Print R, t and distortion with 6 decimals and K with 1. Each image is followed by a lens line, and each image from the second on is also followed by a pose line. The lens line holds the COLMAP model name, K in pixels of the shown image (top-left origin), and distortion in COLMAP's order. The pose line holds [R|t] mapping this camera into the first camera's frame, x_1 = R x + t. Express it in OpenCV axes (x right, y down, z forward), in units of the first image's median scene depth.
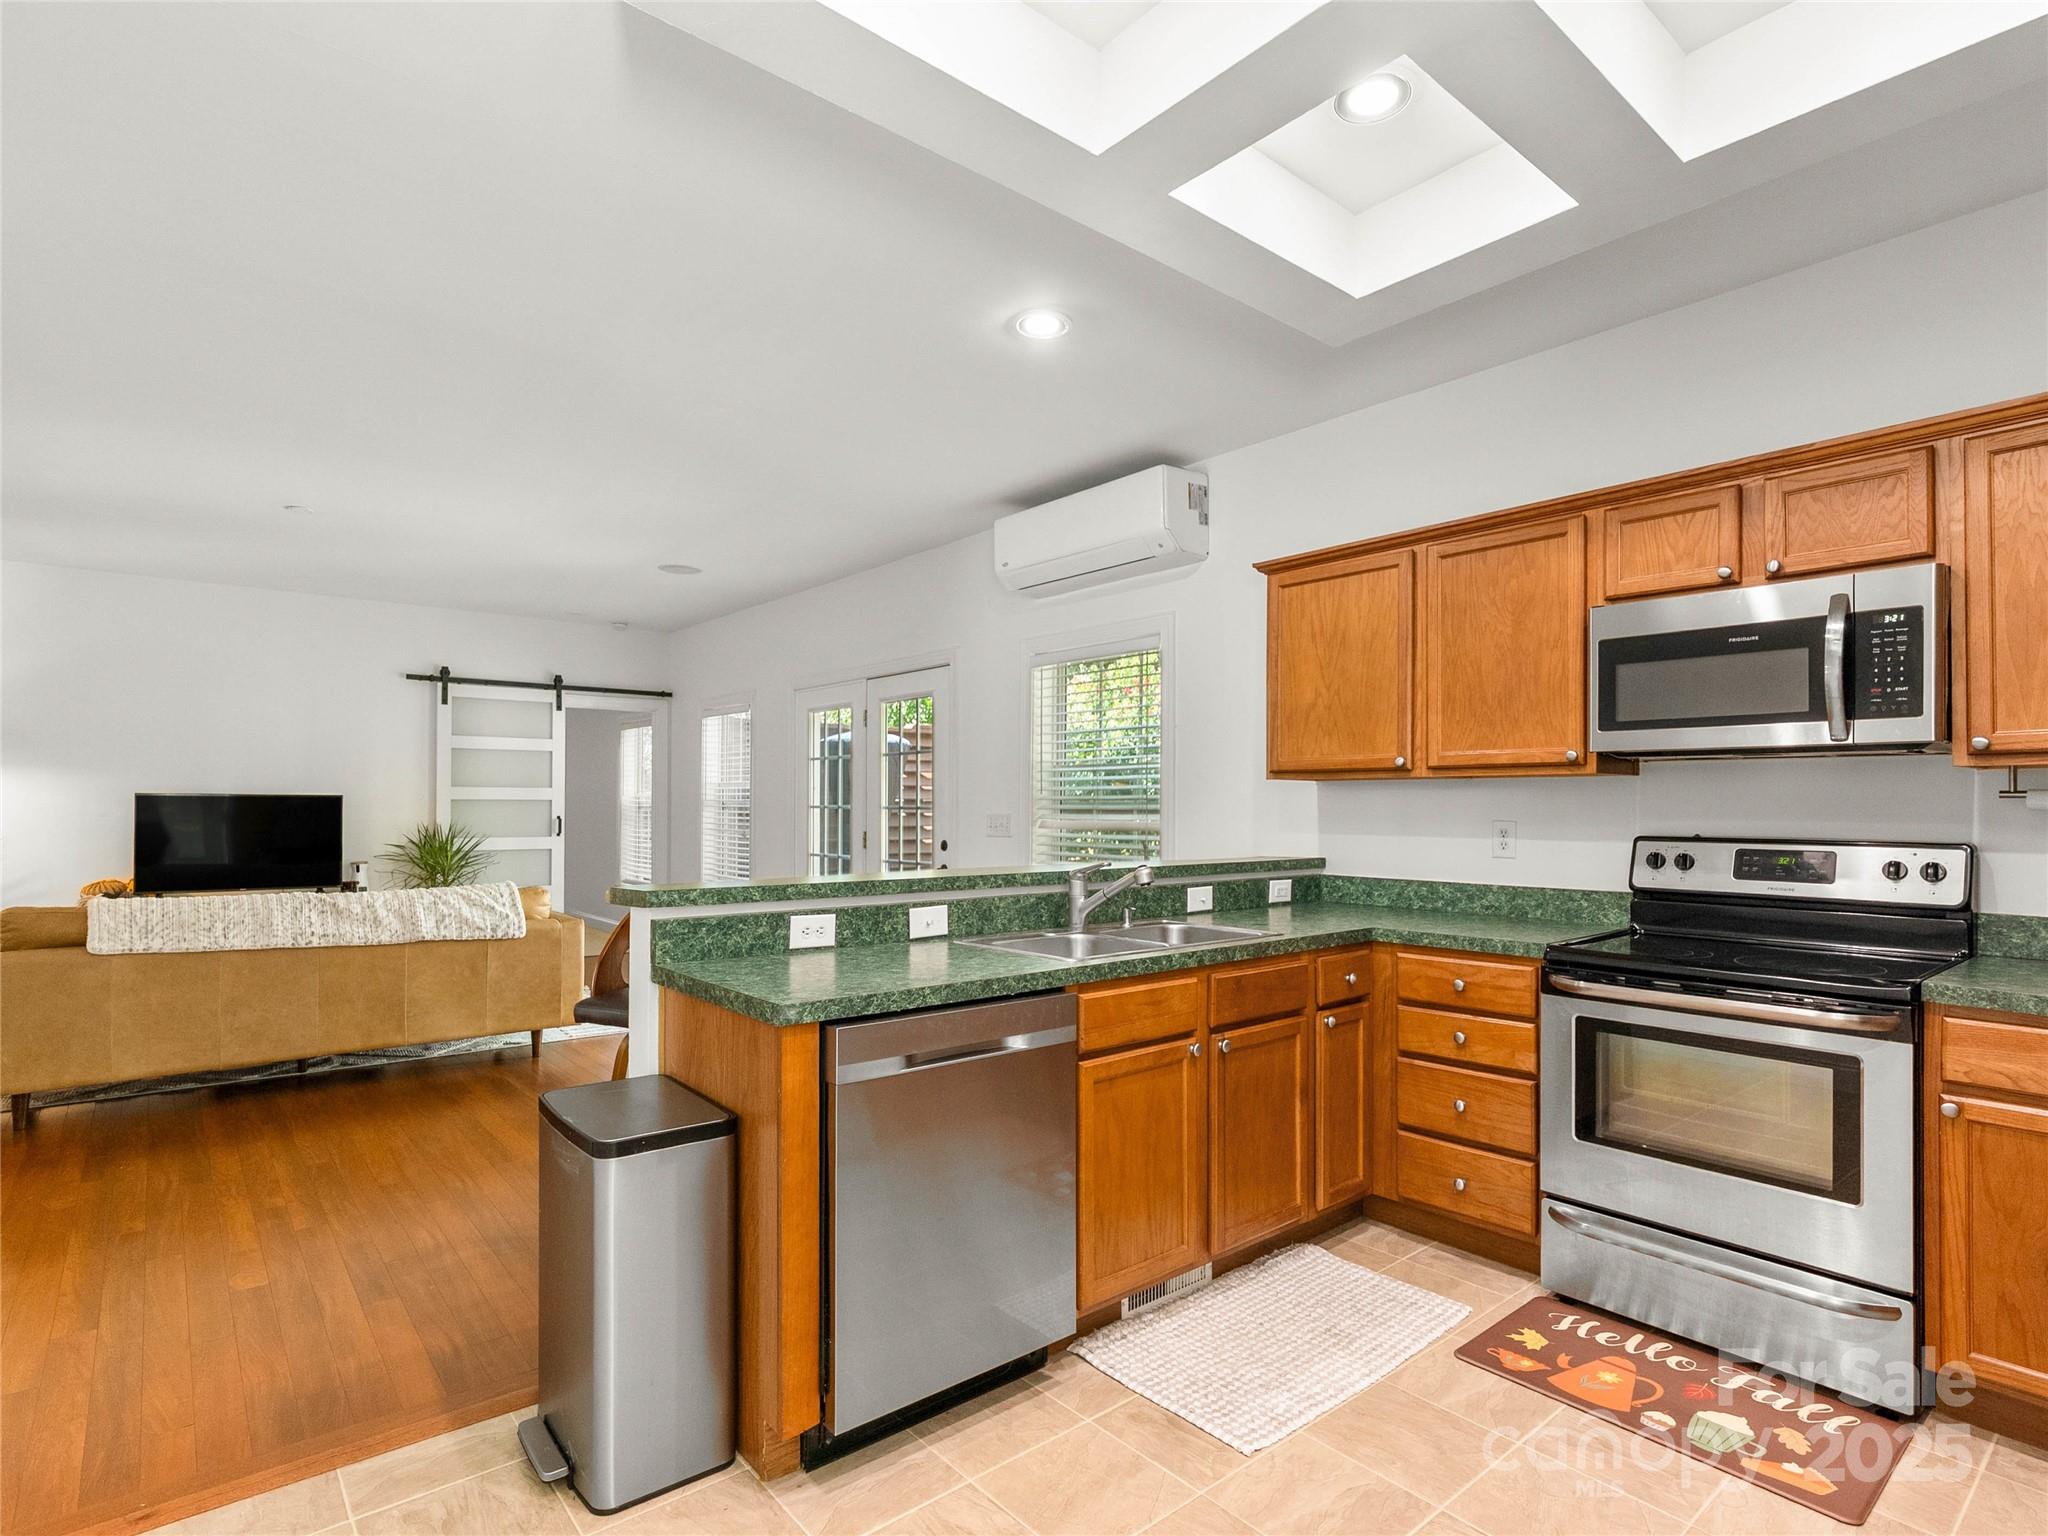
lens RADIAL K [[1044.2, 0, 1023.3], [0, 1044.2, 797.1], [0, 0, 1]] dist [-0.016108, 0.007265]
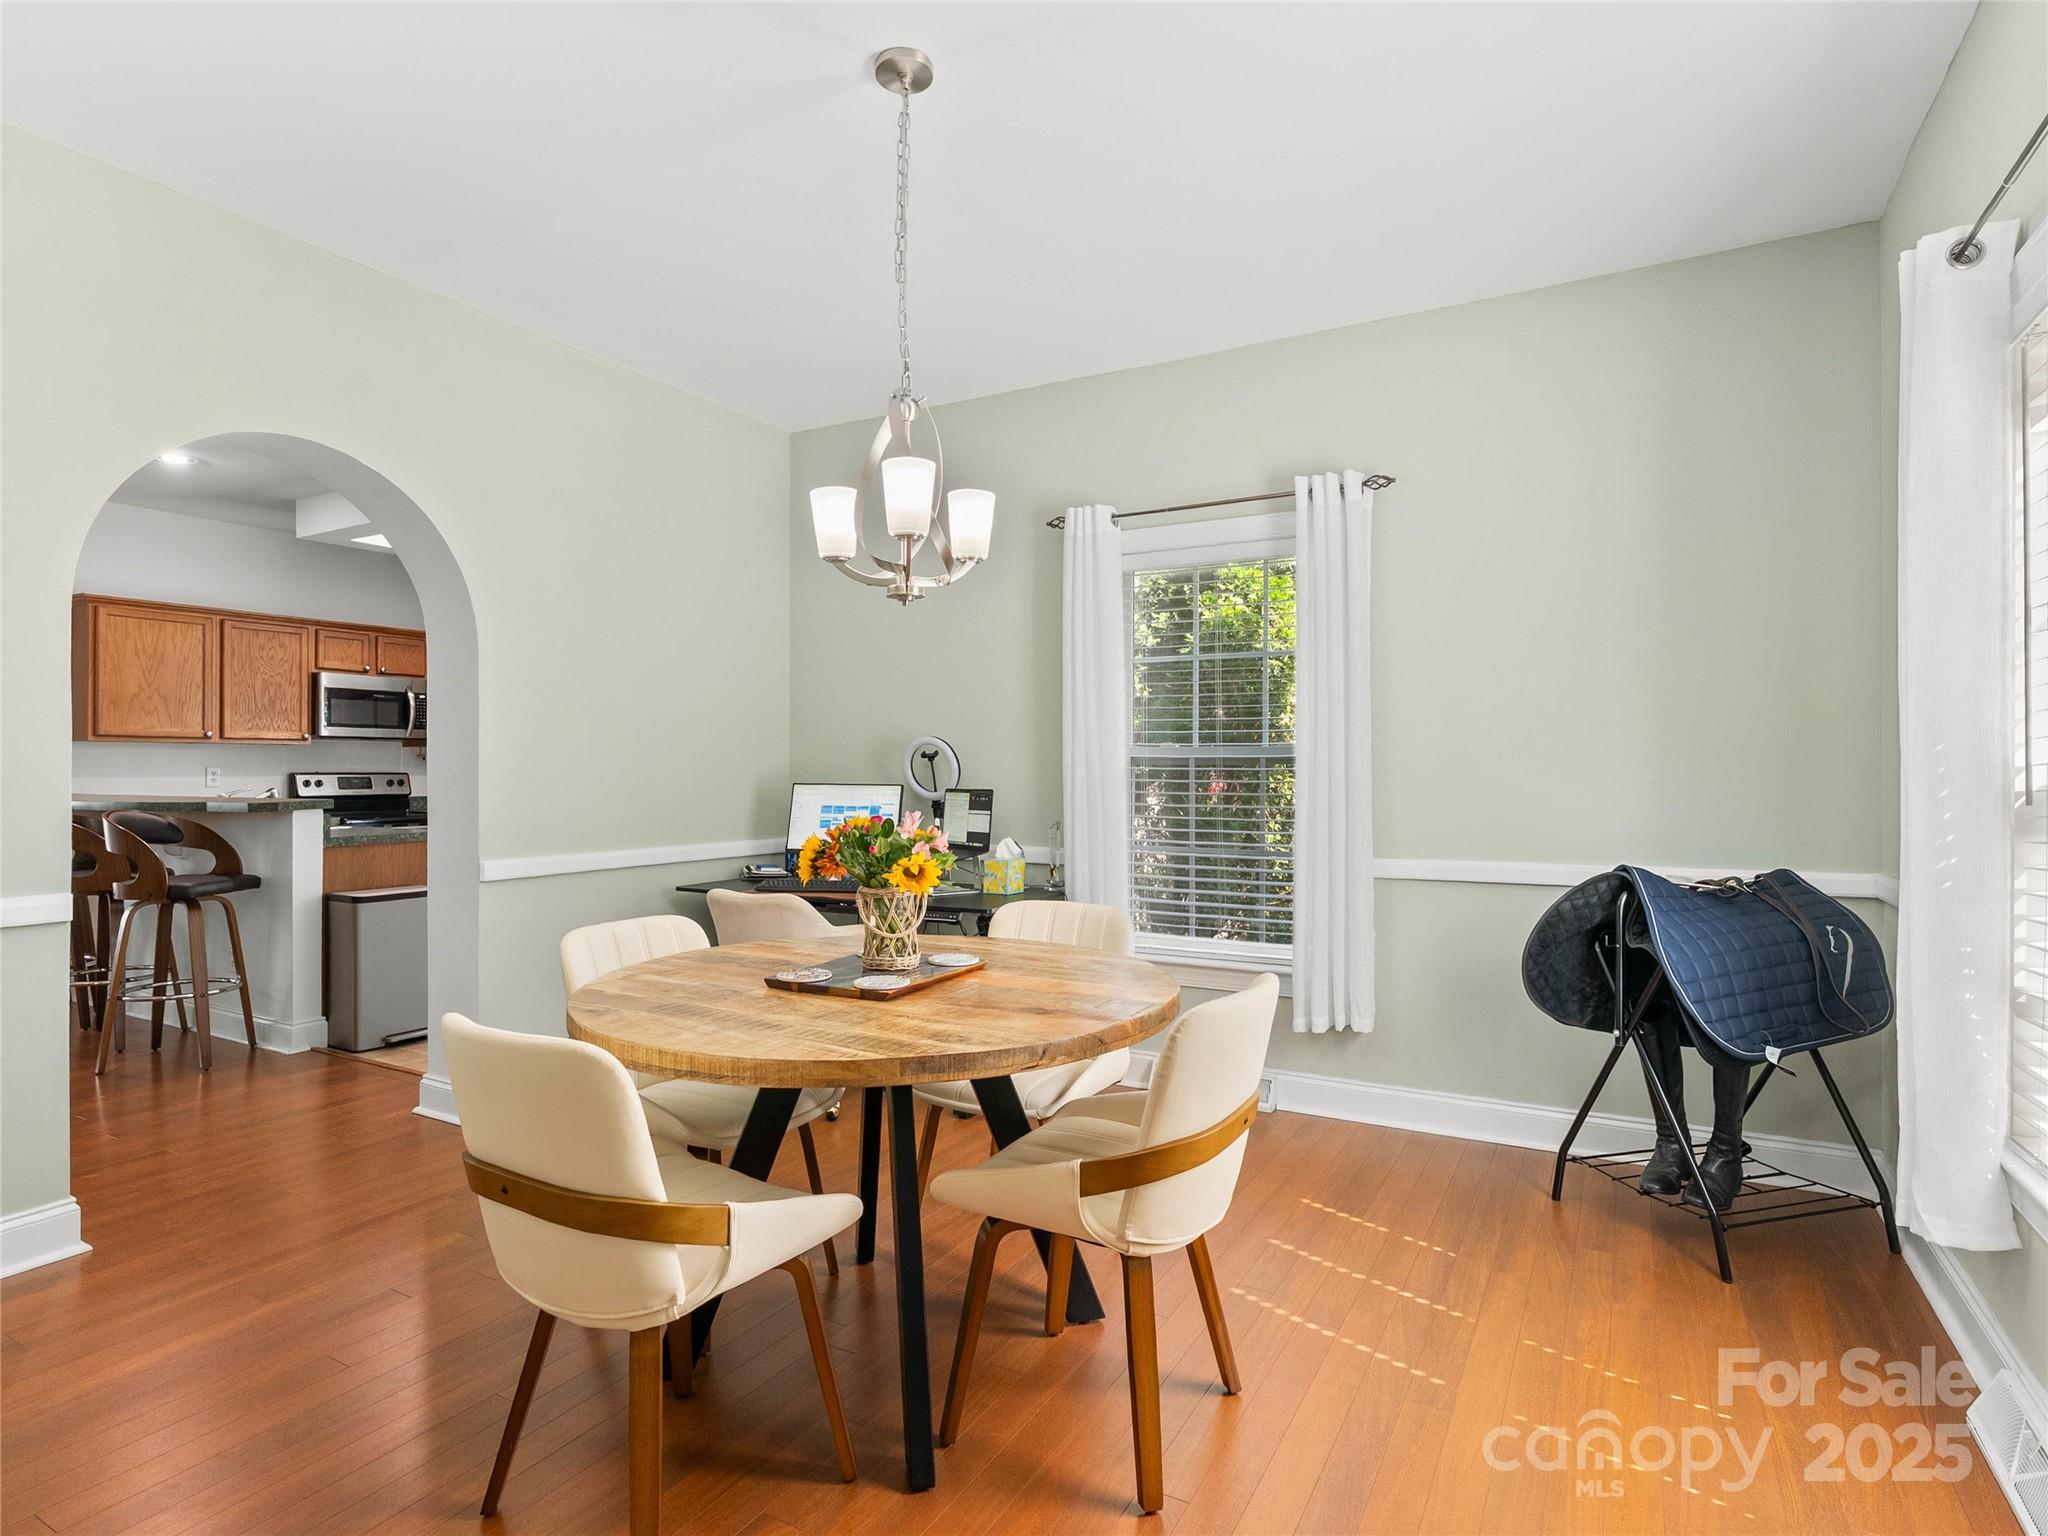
lens RADIAL K [[1044.2, 0, 991.4], [0, 1044.2, 759.8], [0, 0, 1]] dist [-0.016108, 0.007265]
pose [[-0.345532, 0.006953, 0.938381, -1.999165], [-0.005265, 0.999942, -0.009347, 0.023168], [-0.938392, -0.008170, -0.345476, 0.379996]]
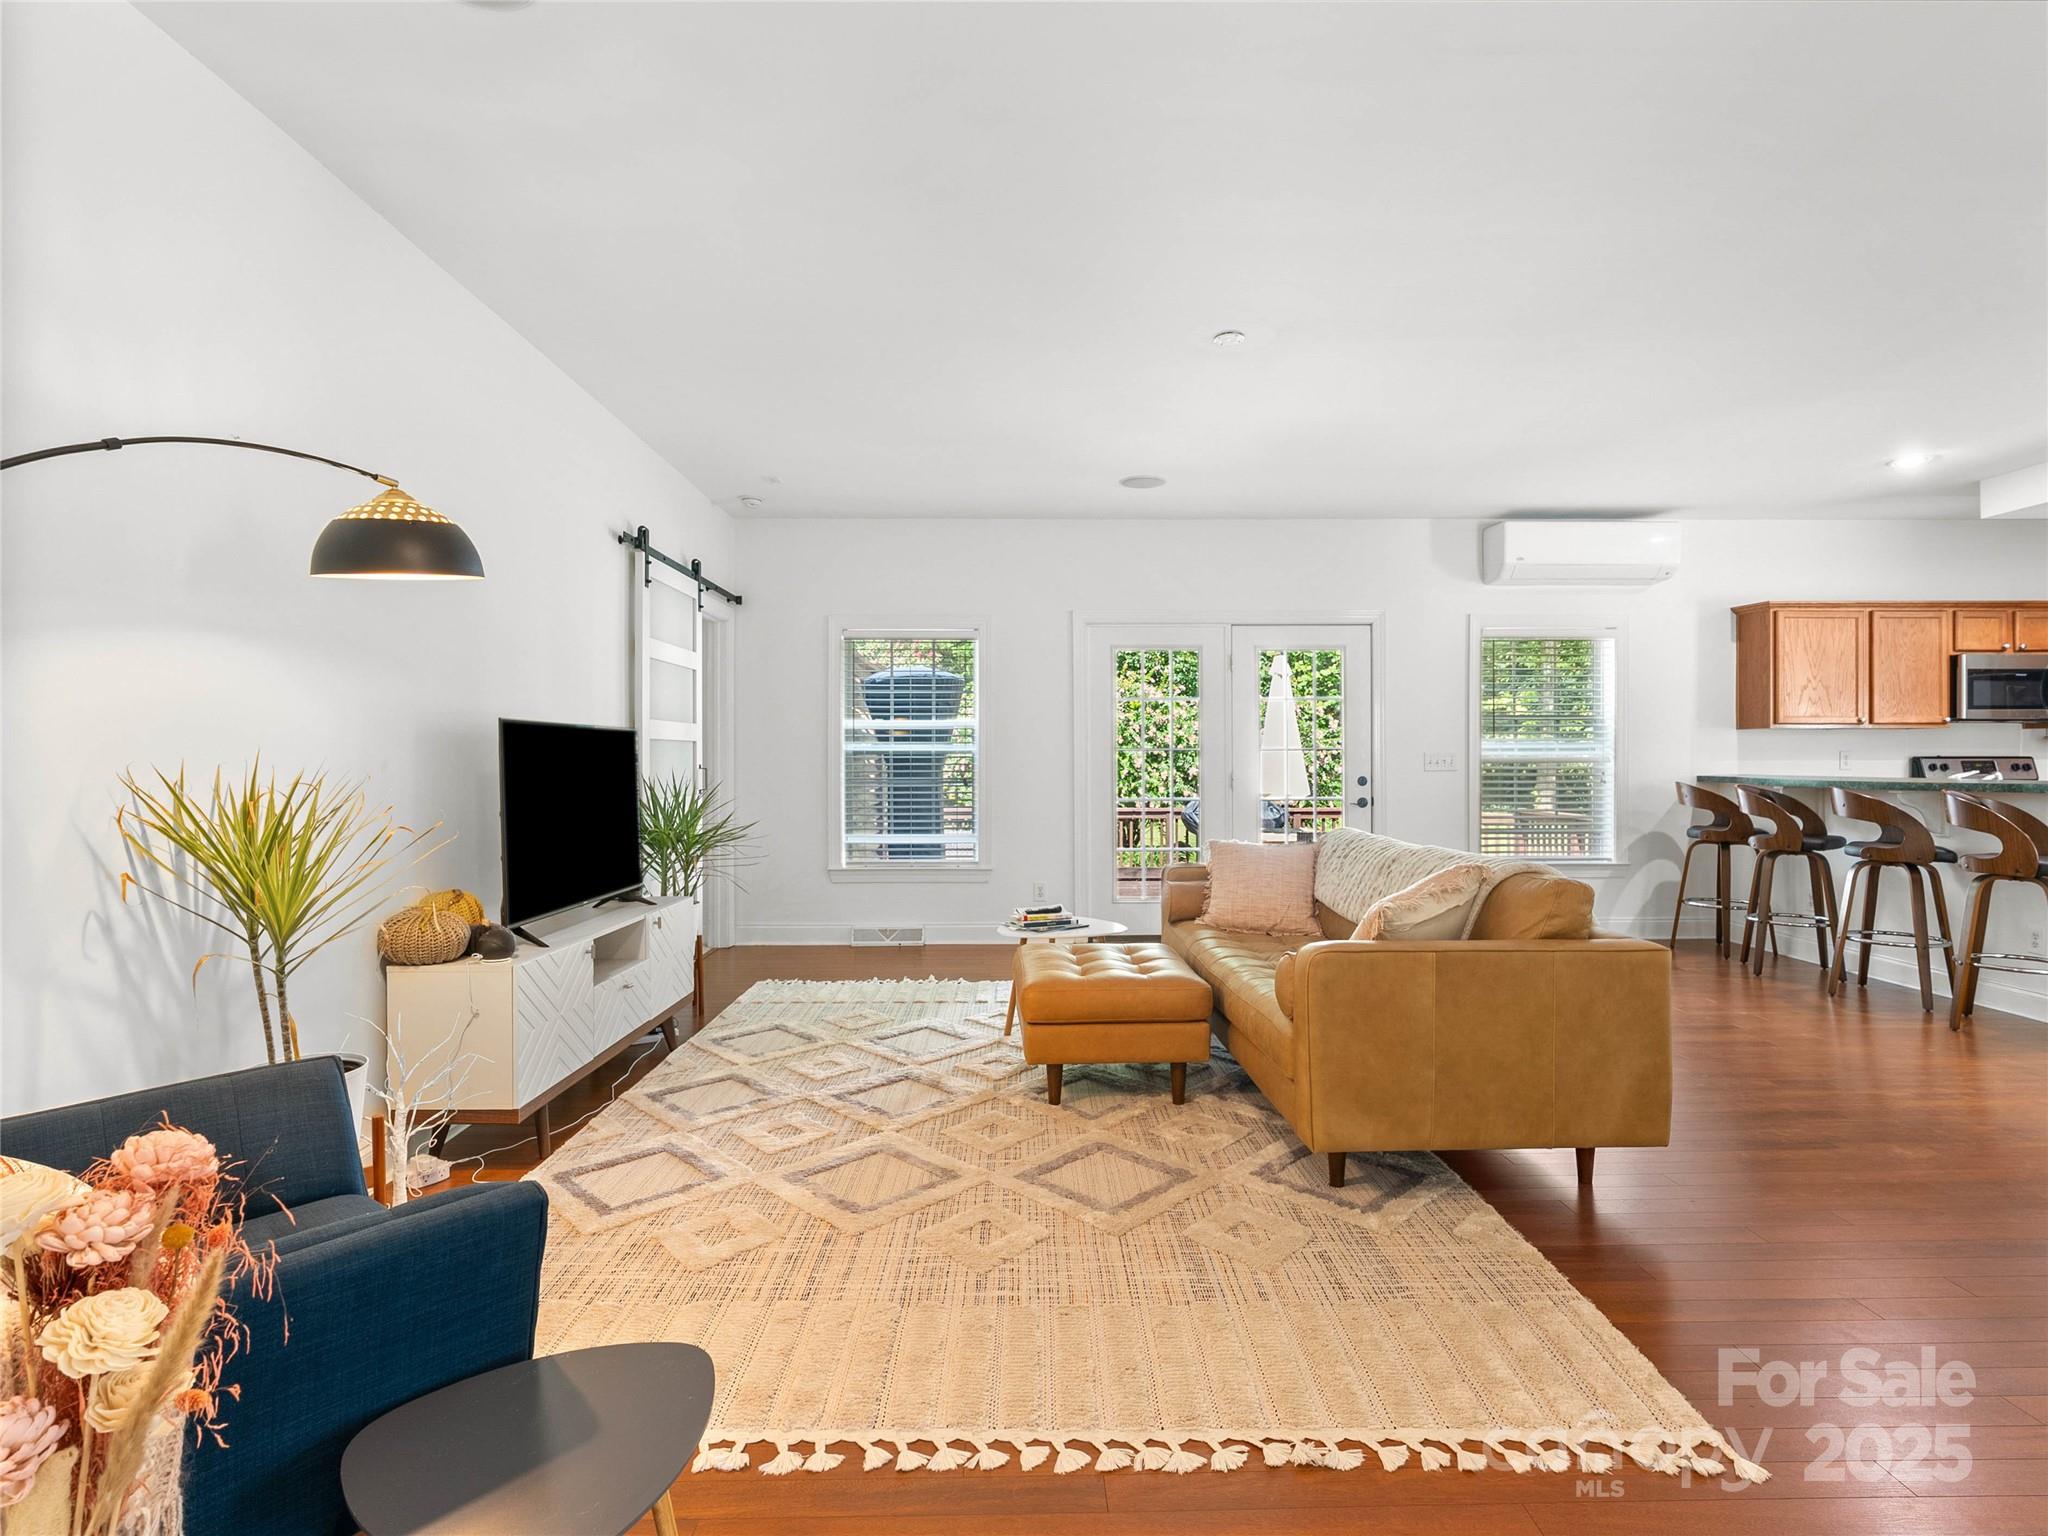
lens RADIAL K [[1044.2, 0, 1020.8], [0, 1044.2, 763.3], [0, 0, 1]] dist [-0.016108, 0.007265]
pose [[0.629314, -0.009852, 0.777089, -2.338505], [0.000159, 0.999921, 0.012549, 0.023989], [-0.777151, -0.007774, 0.629266, 1.110110]]
